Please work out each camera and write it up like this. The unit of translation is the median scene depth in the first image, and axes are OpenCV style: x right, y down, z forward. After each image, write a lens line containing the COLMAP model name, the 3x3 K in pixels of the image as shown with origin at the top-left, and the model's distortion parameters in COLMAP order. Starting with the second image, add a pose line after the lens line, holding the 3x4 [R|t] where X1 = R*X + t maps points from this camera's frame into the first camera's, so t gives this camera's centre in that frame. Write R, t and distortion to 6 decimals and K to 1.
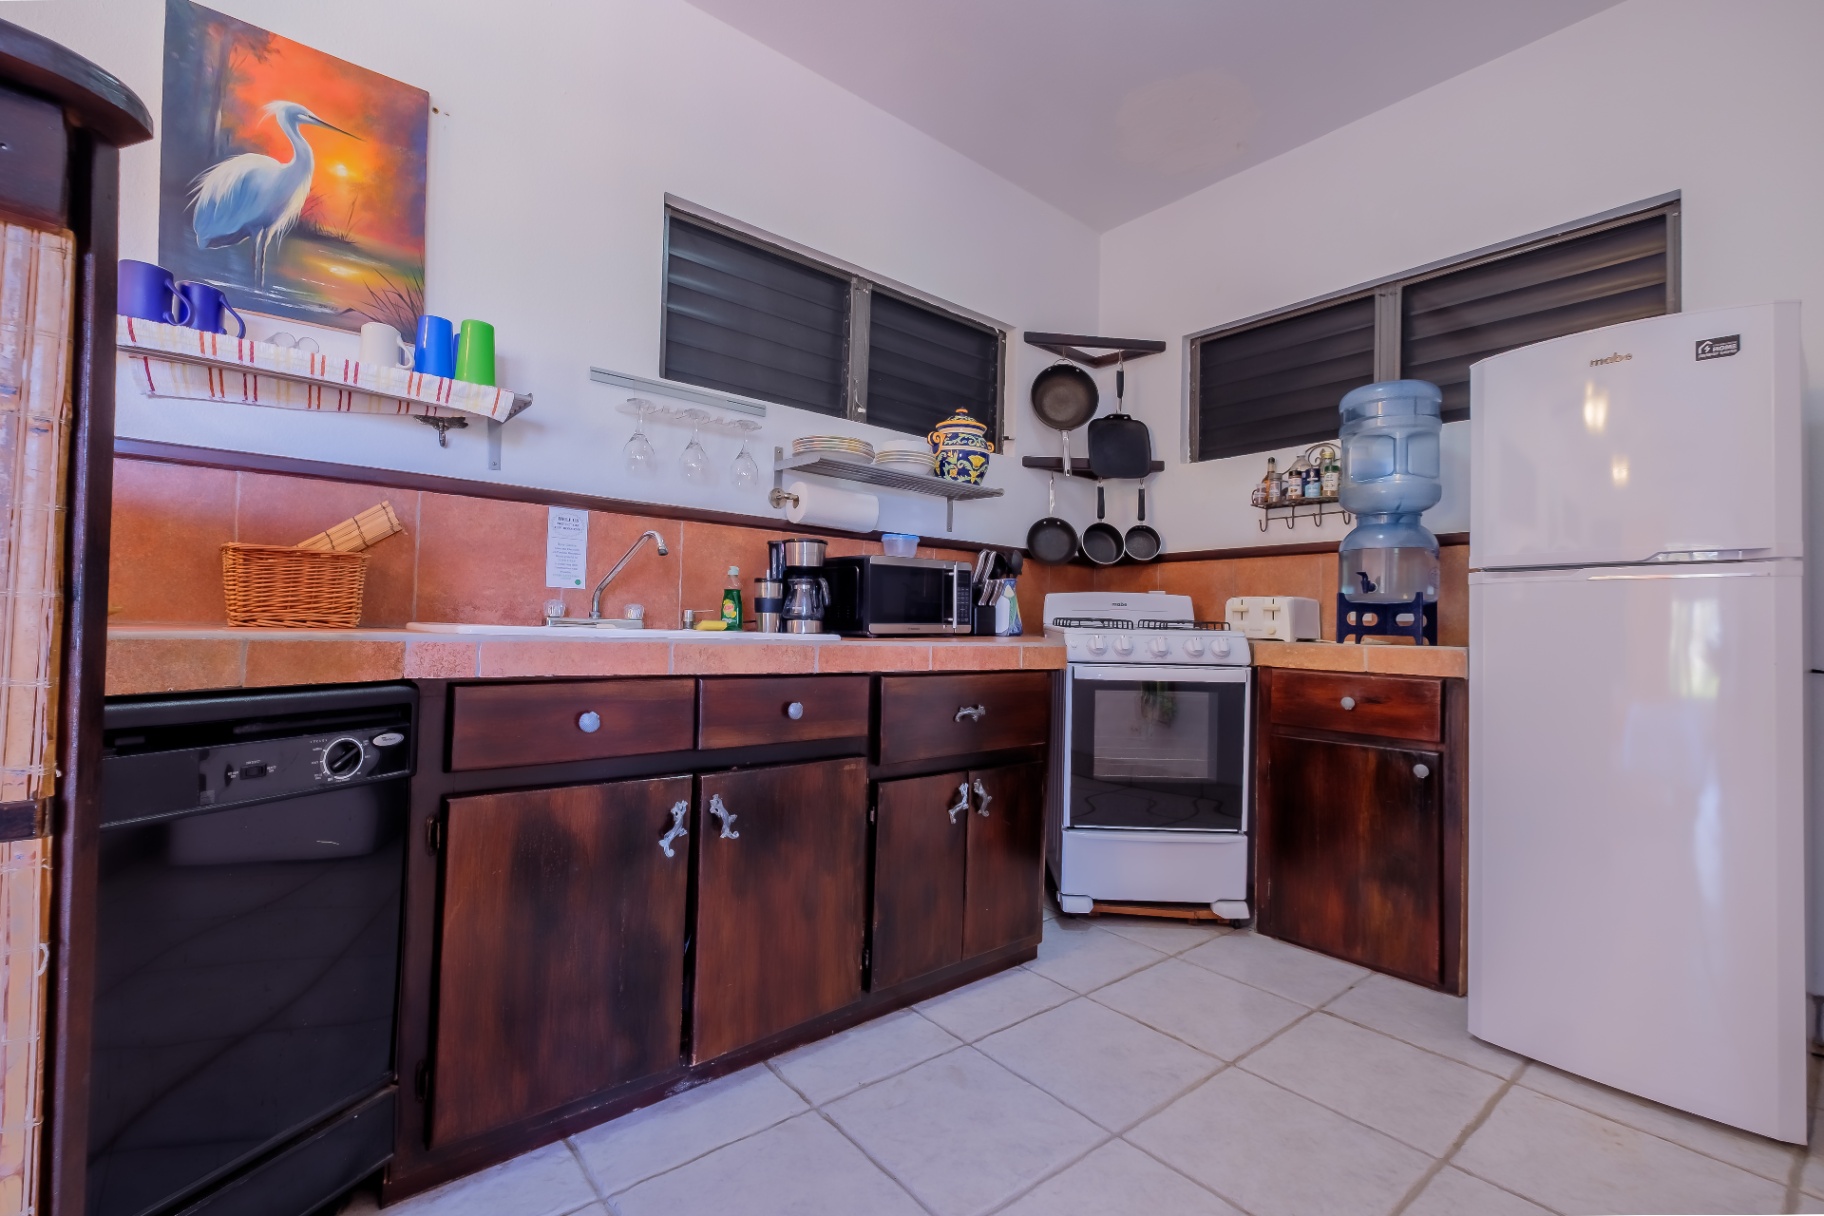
lens RADIAL K [[790.6, 0, 913.6], [0, 790.6, 607.4], [0, 0, 1]] dist [-0.004253, 0.000237]
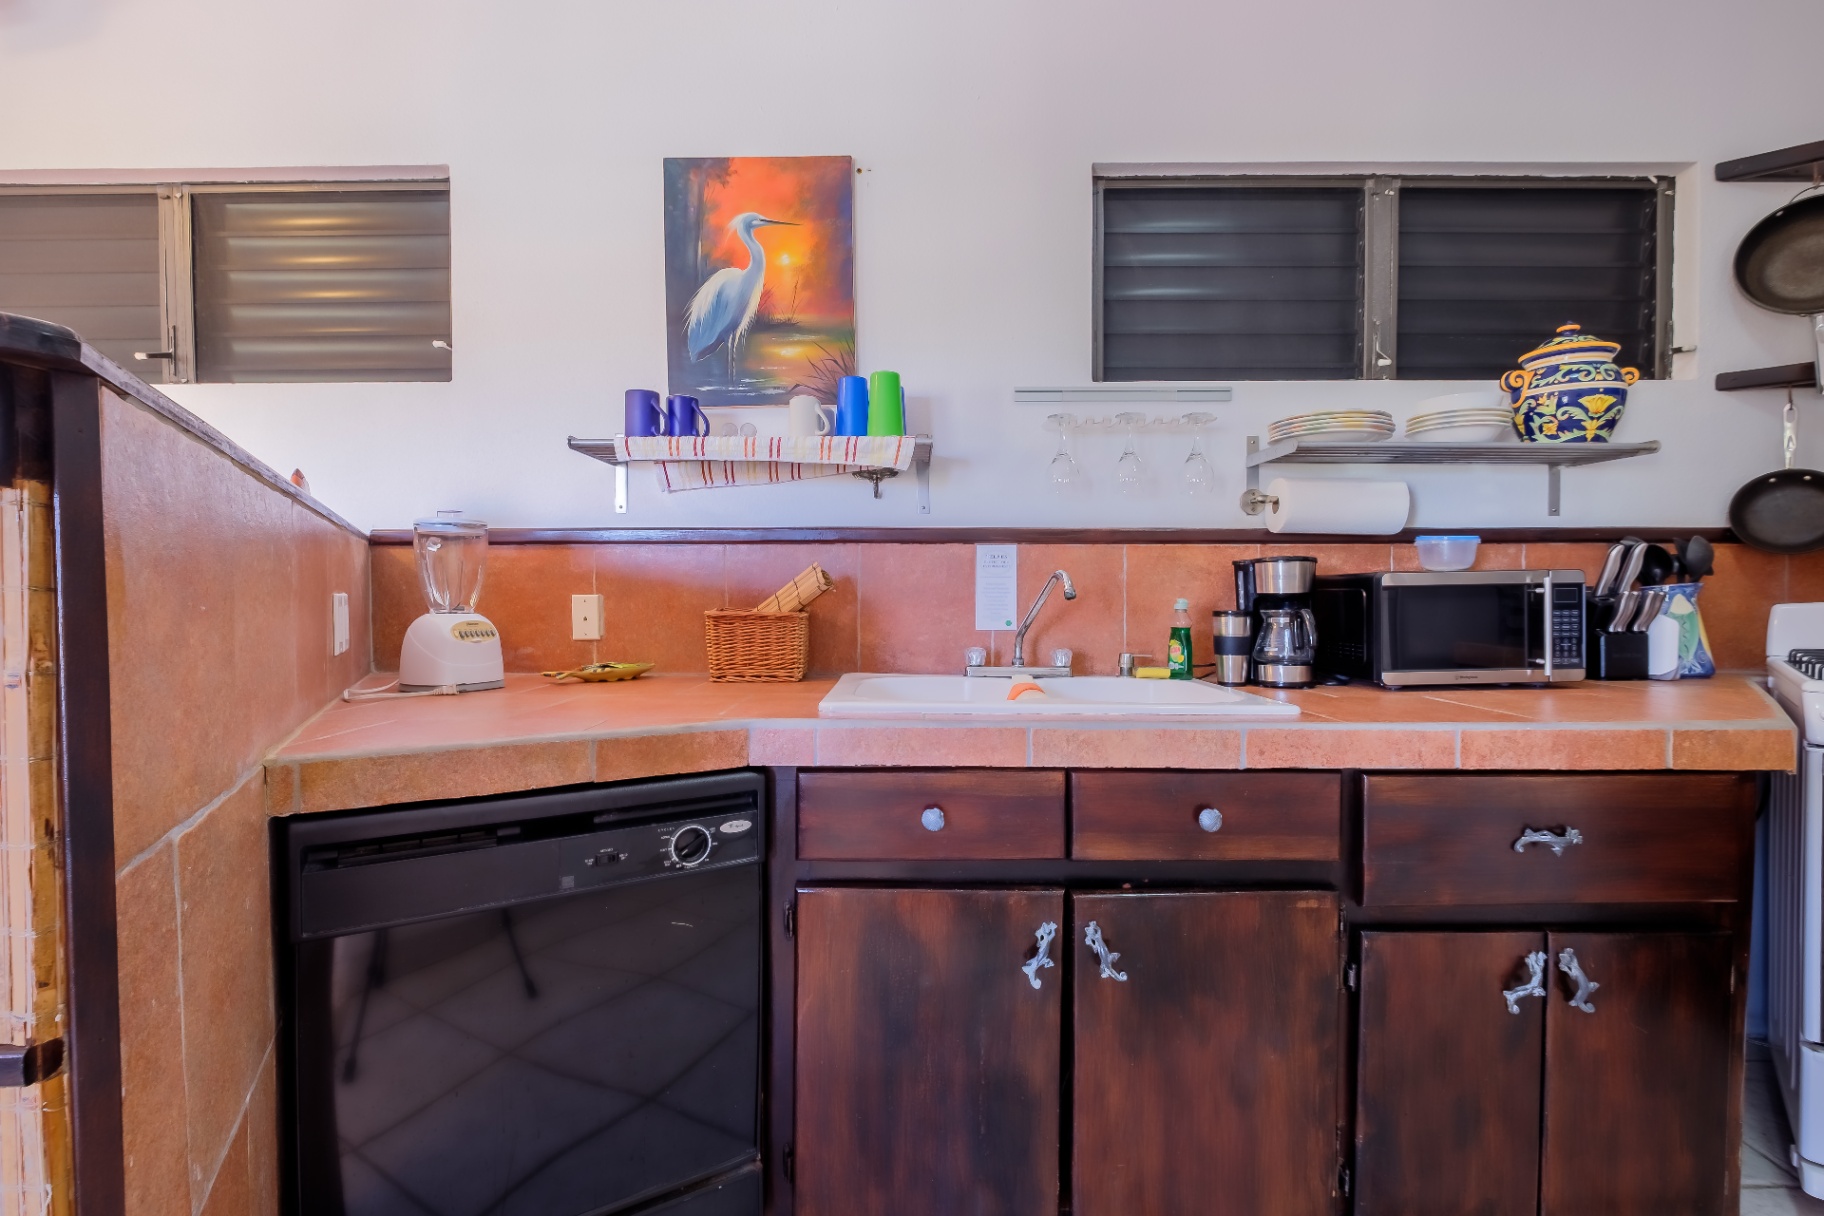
lens RADIAL K [[790.6, 0, 915.1], [0, 790.6, 608.9], [0, 0, 1]] dist [-0.004253, 0.000237]
pose [[0.759389, -0.016374, -0.650431, 0.091572], [0.034604, 0.999285, 0.015244, -0.063852], [0.649716, -0.034083, 0.759413, 0.212818]]
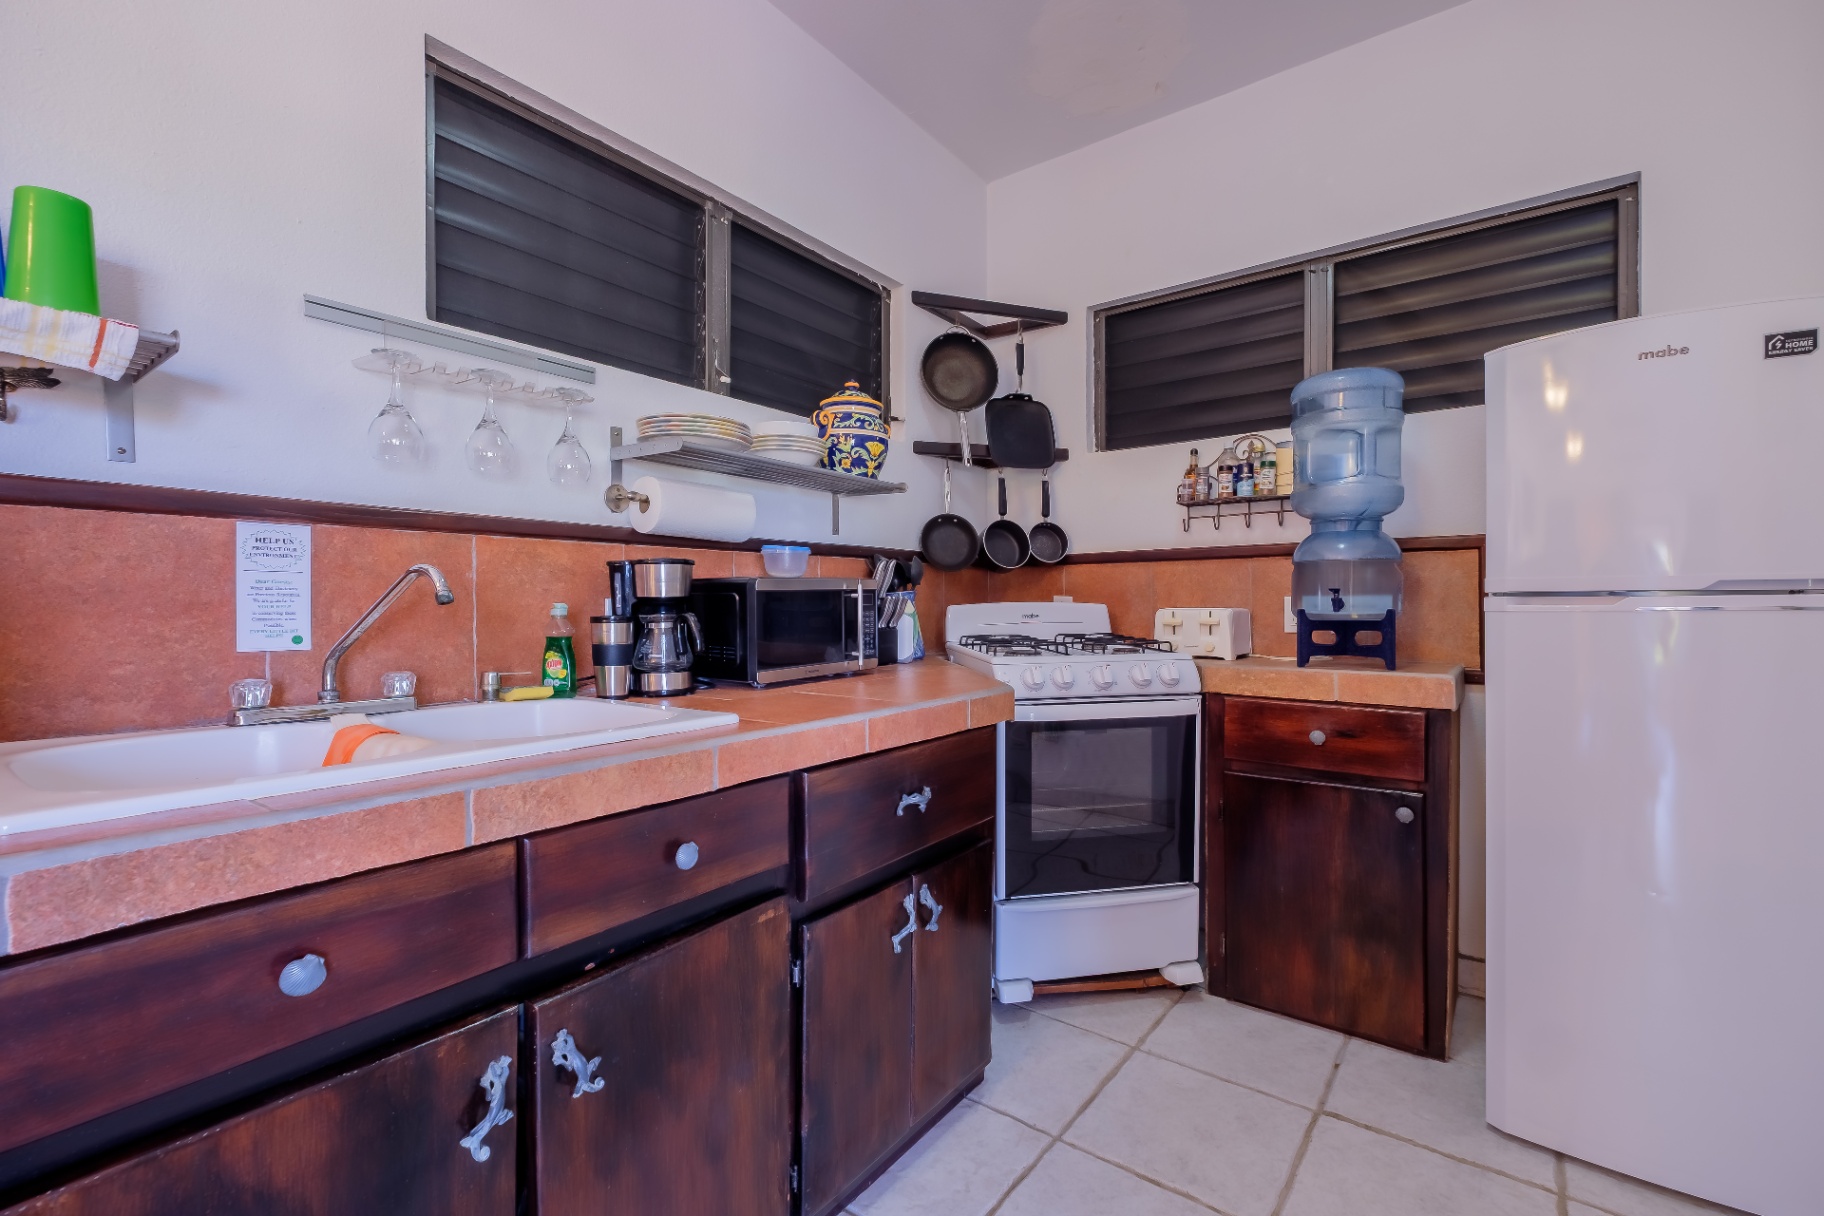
lens RADIAL K [[790.6, 0, 911.8], [0, 790.6, 607.5], [0, 0, 1]] dist [-0.004253, 0.000237]
pose [[0.974273, -0.028722, 0.223532, -0.083369], [0.021142, 0.999120, 0.036229, -0.067022], [-0.224375, -0.030571, 0.974023, 0.265190]]
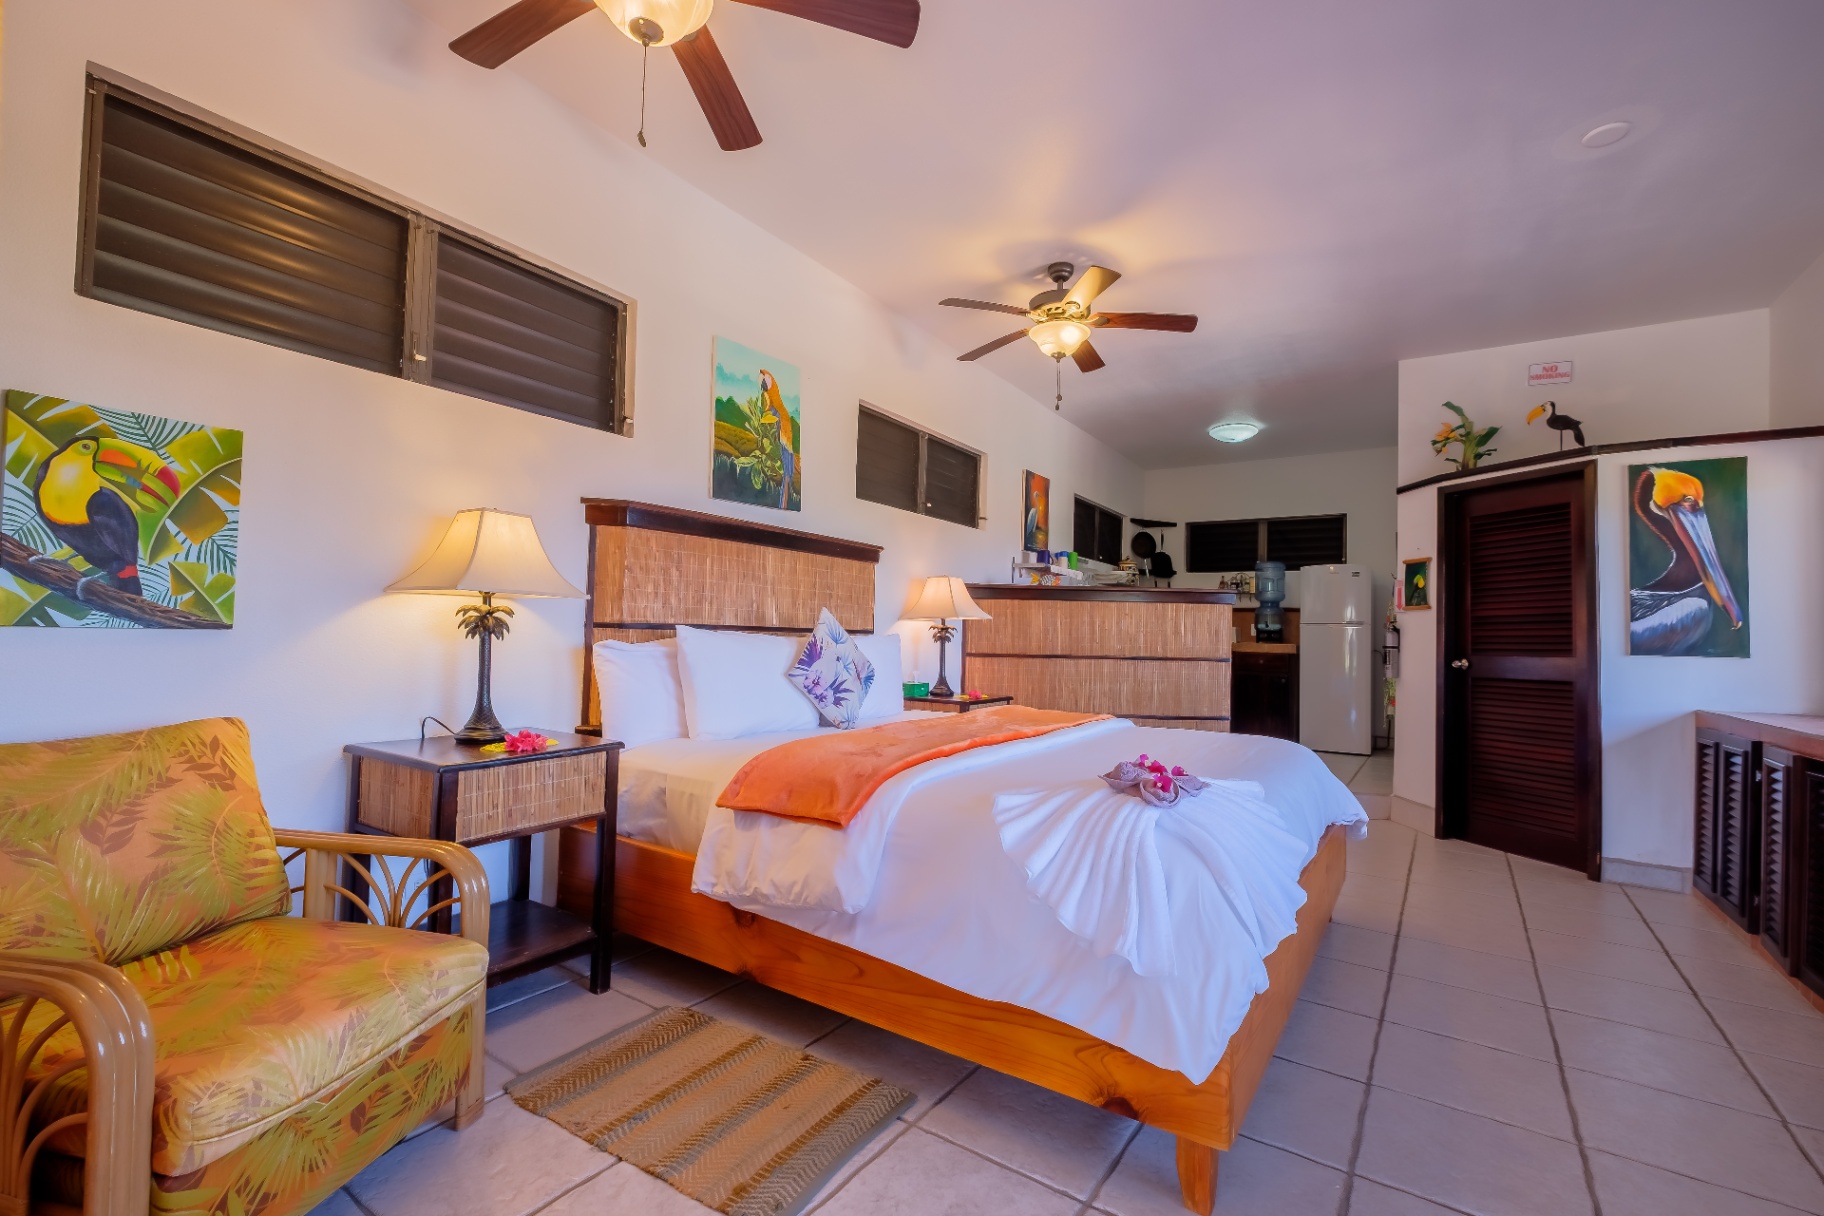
lens RADIAL K [[790.6, 0, 921.9], [0, 790.6, 616.1], [0, 0, 1]] dist [-0.004253, 0.000237]
pose [[0.955889, 0.006007, 0.293667, -1.784688], [-0.005738, 0.999982, -0.001778, -0.053972], [-0.293672, 0.000014, 0.955906, -1.729435]]
